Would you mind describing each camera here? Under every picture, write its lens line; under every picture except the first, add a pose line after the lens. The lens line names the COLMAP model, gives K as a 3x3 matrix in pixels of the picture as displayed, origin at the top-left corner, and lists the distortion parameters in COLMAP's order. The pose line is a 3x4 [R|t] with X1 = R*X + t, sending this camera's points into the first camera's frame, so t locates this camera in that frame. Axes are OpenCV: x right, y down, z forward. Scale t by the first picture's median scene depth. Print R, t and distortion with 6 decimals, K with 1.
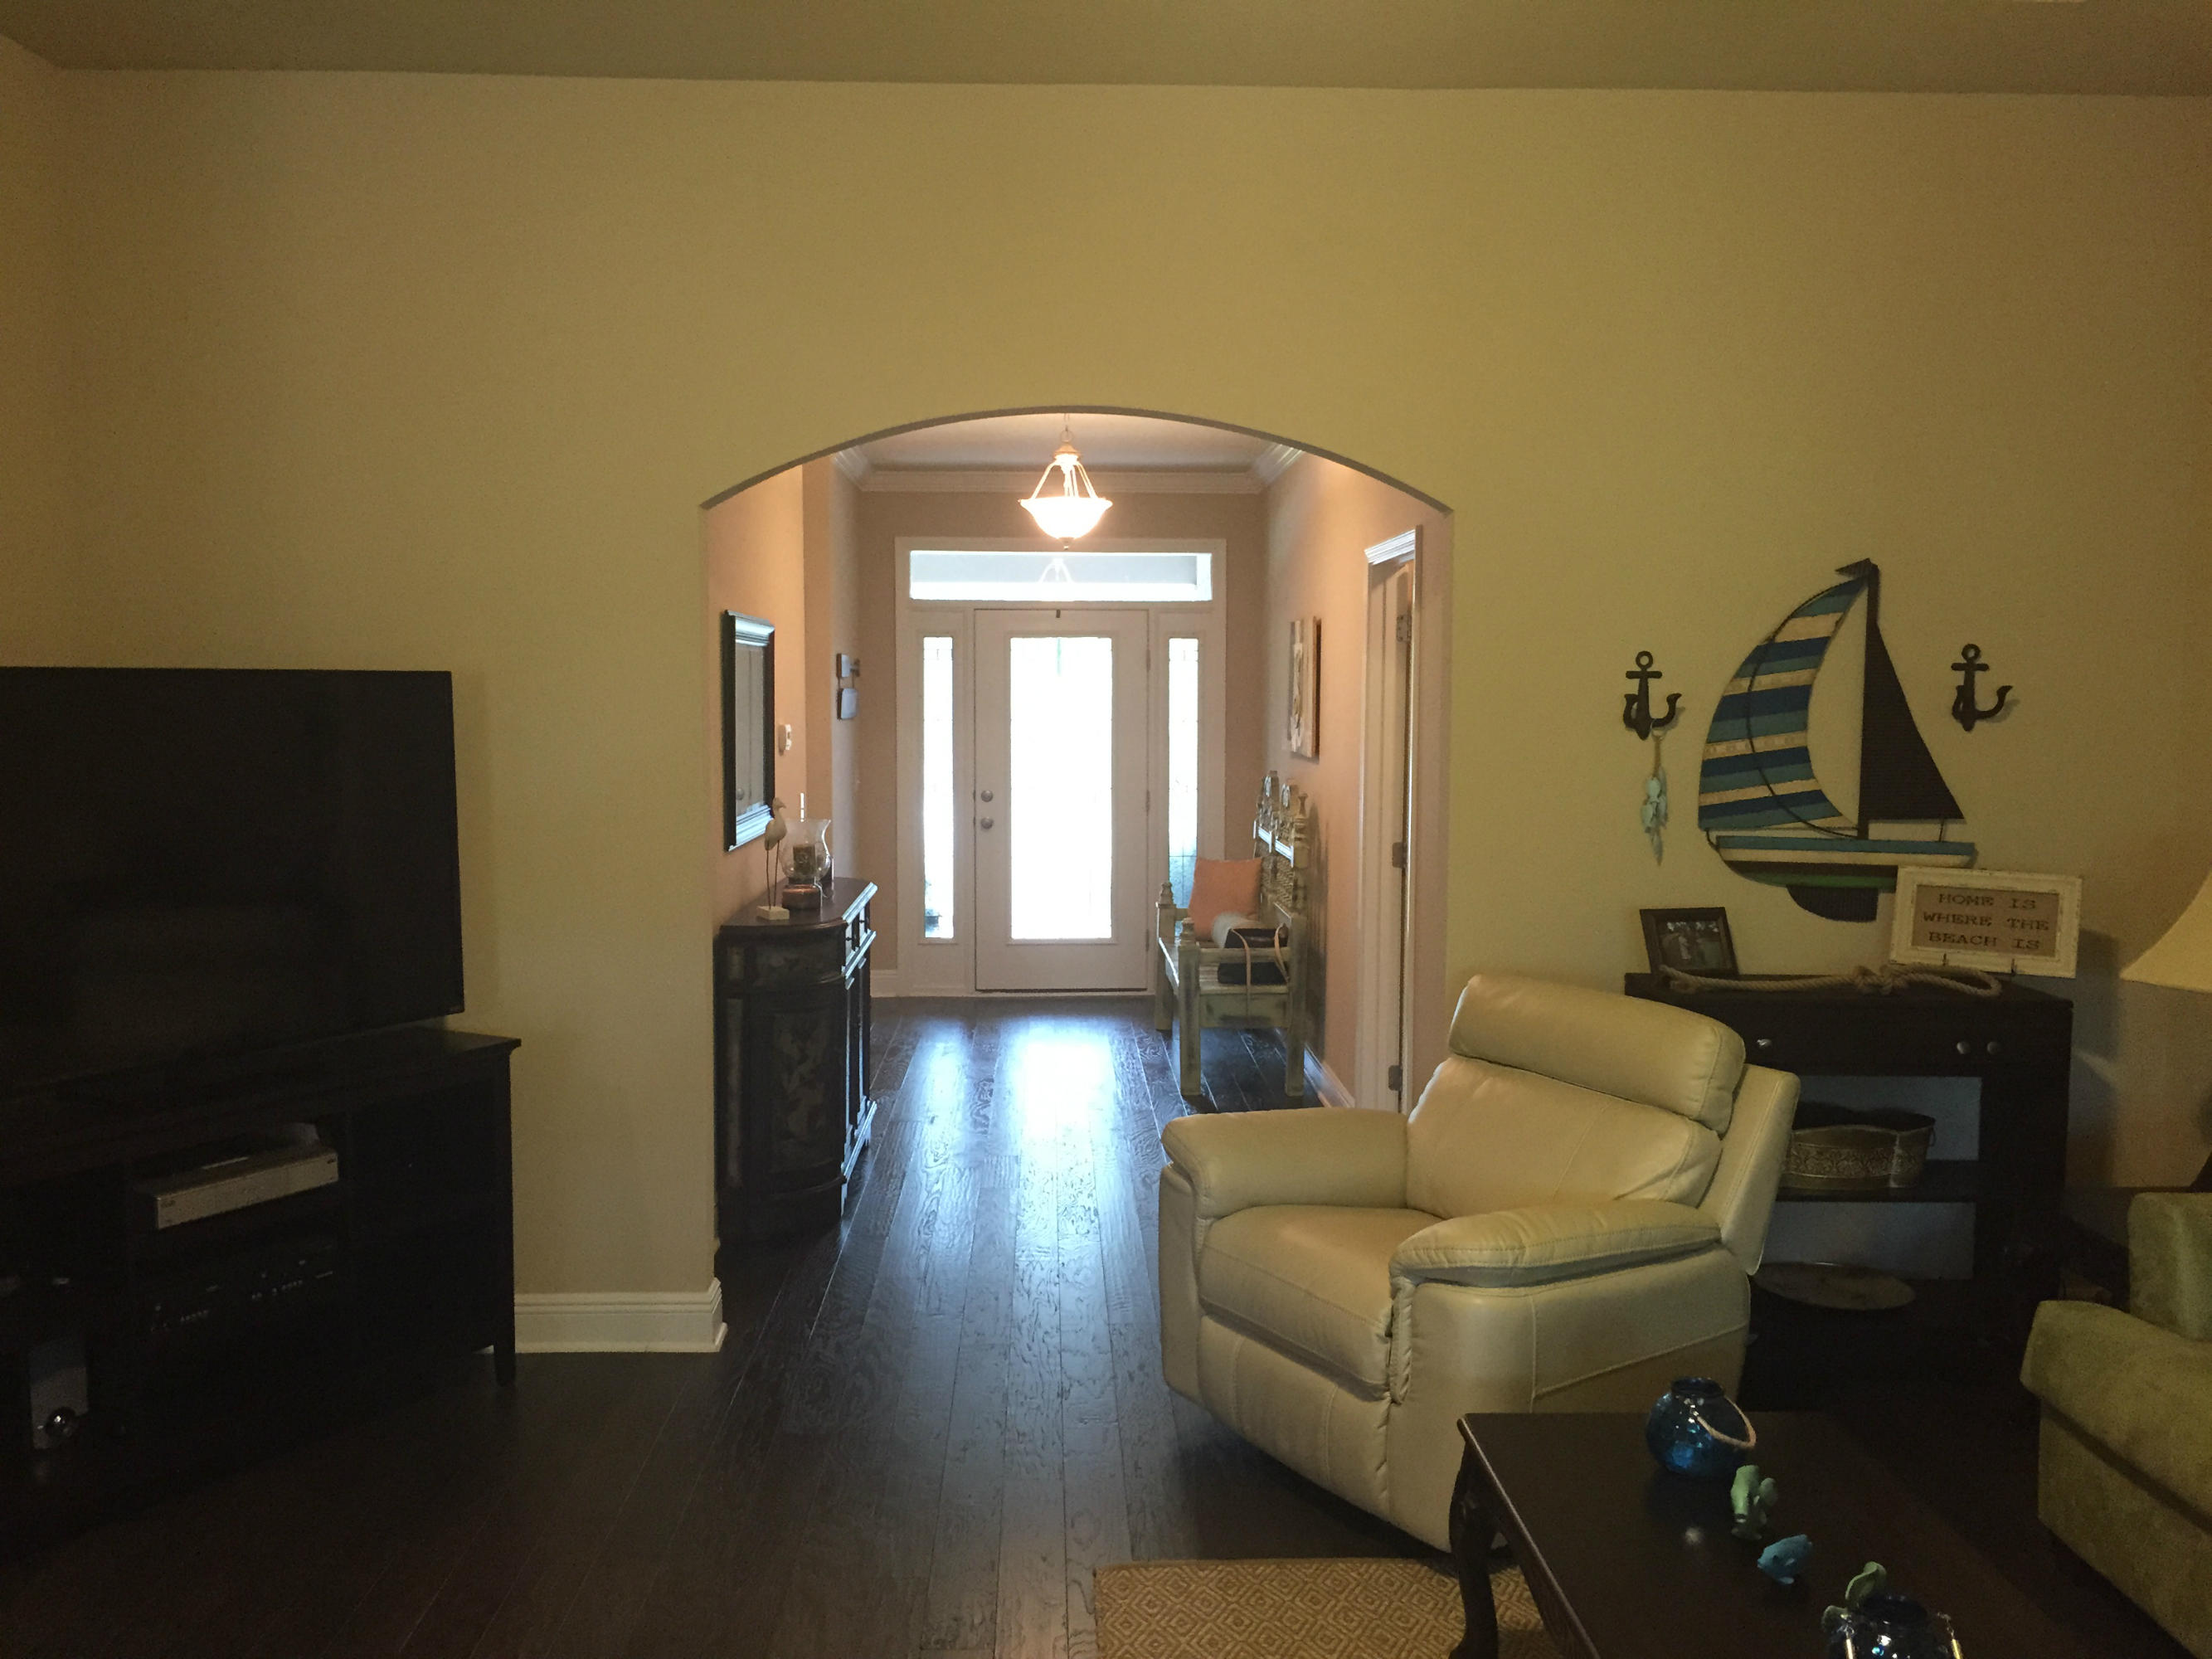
lens RADIAL K [[1901.3, 0, 1097.2], [0, 1901.3, 827.5], [0, 0, 1]] dist [0.079880, -0.115365]
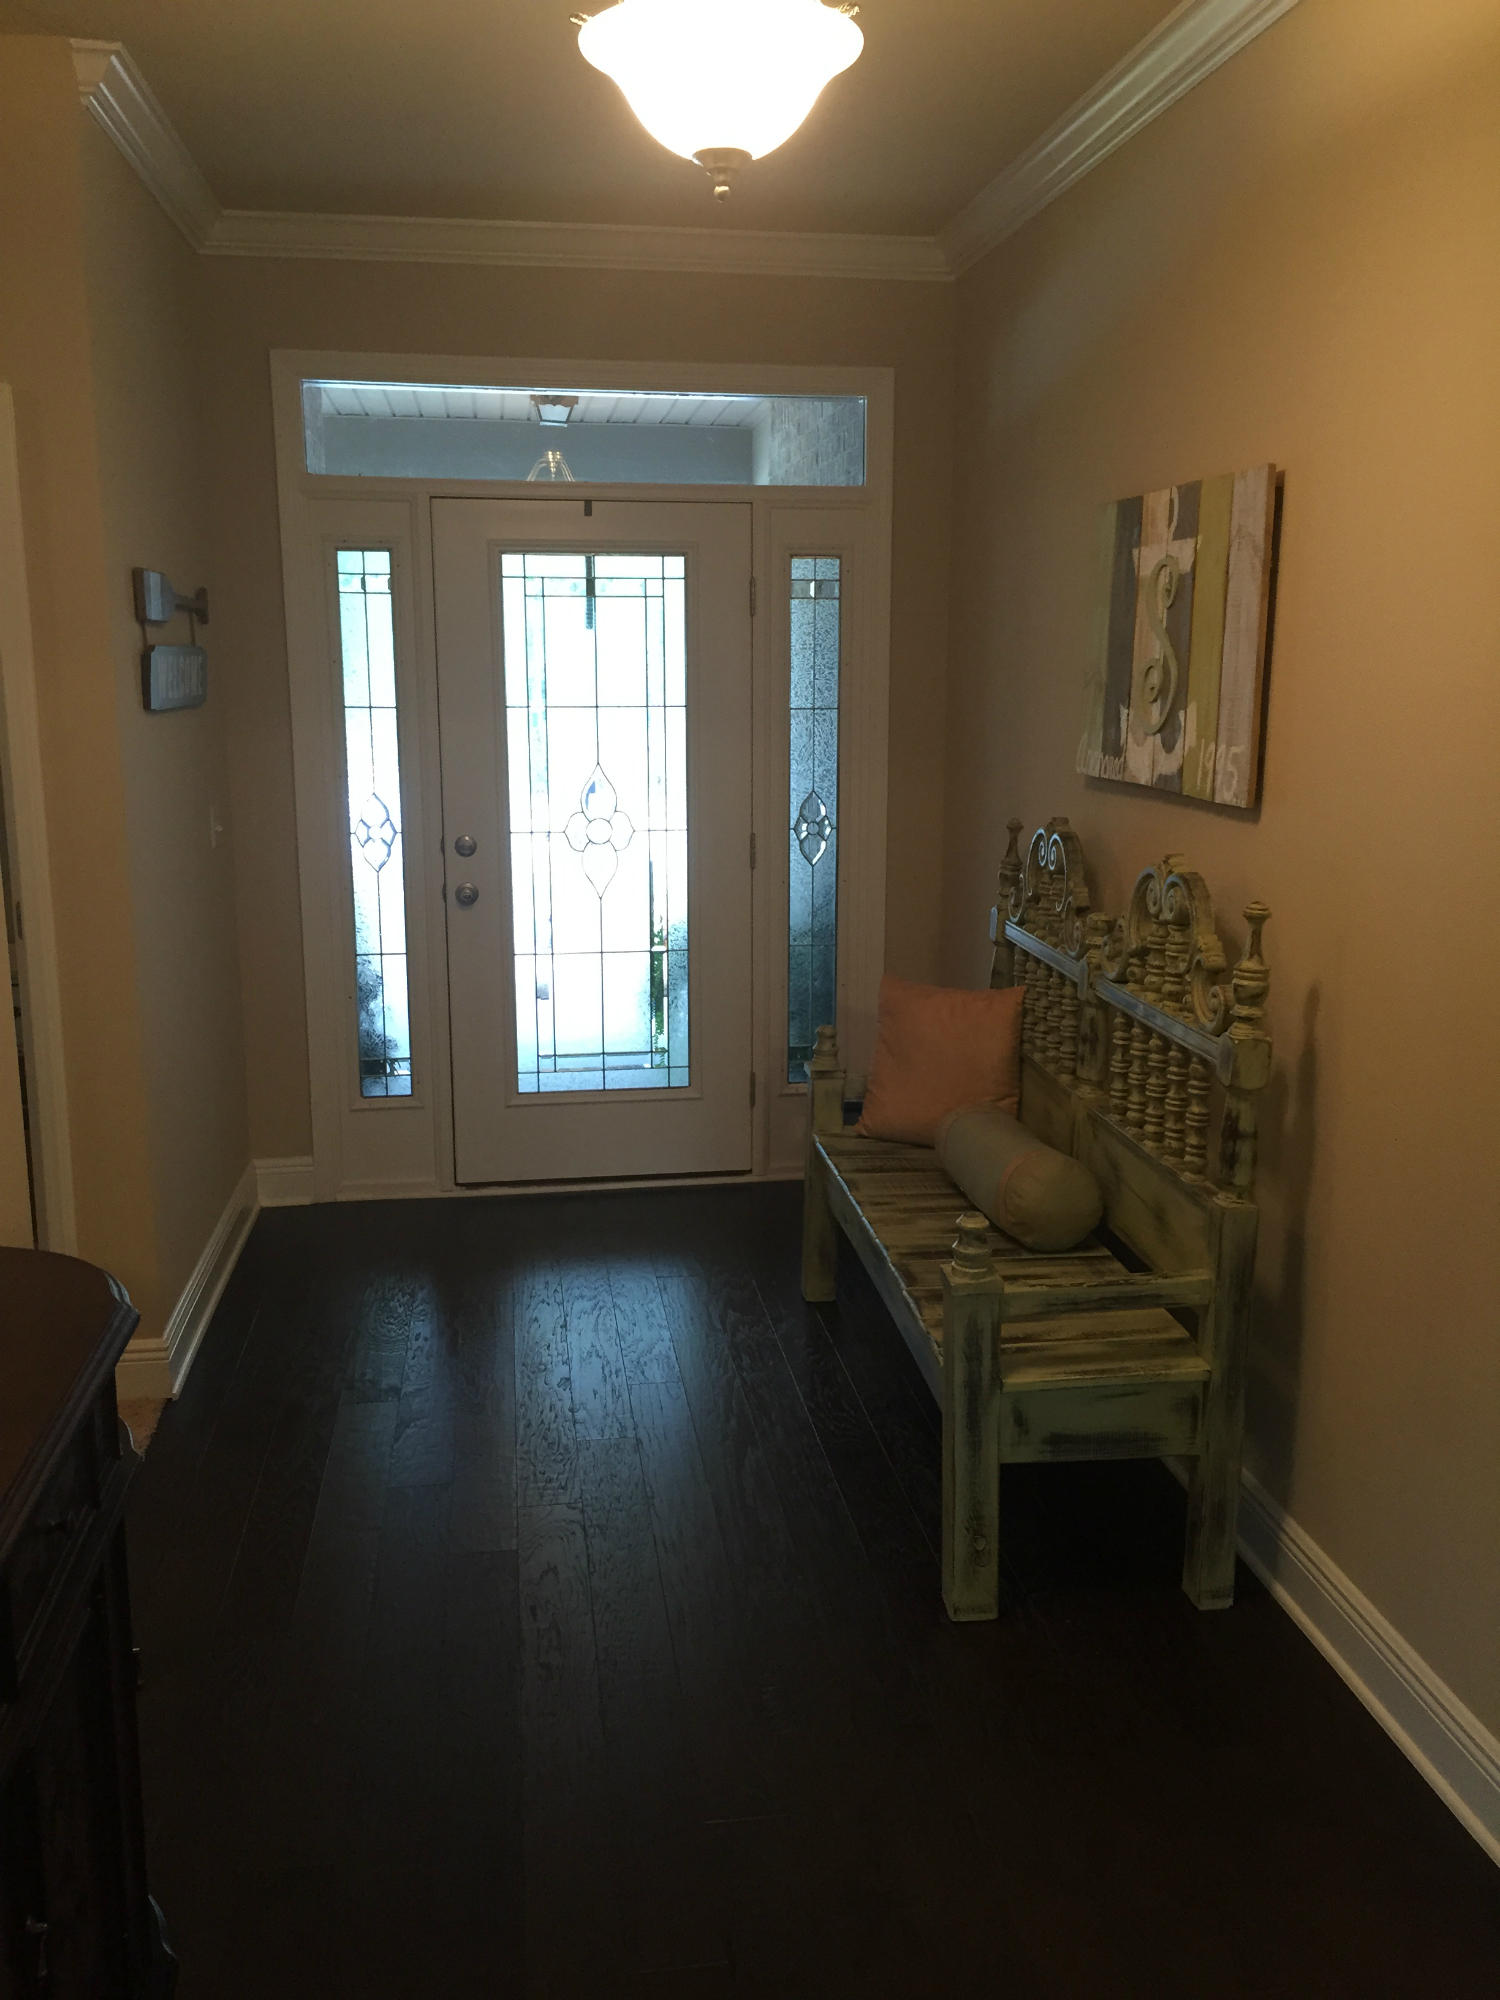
lens RADIAL K [[1718.9, 0, 758.0], [0, 1718.9, 992.0], [0, 0, 1]] dist [0.079880, -0.115365]
pose [[0.994017, -0.021147, 0.107157, -0.031125], [0.008173, 0.992729, 0.120096, -0.037444], [-0.108917, -0.118502, 0.986962, 0.541900]]
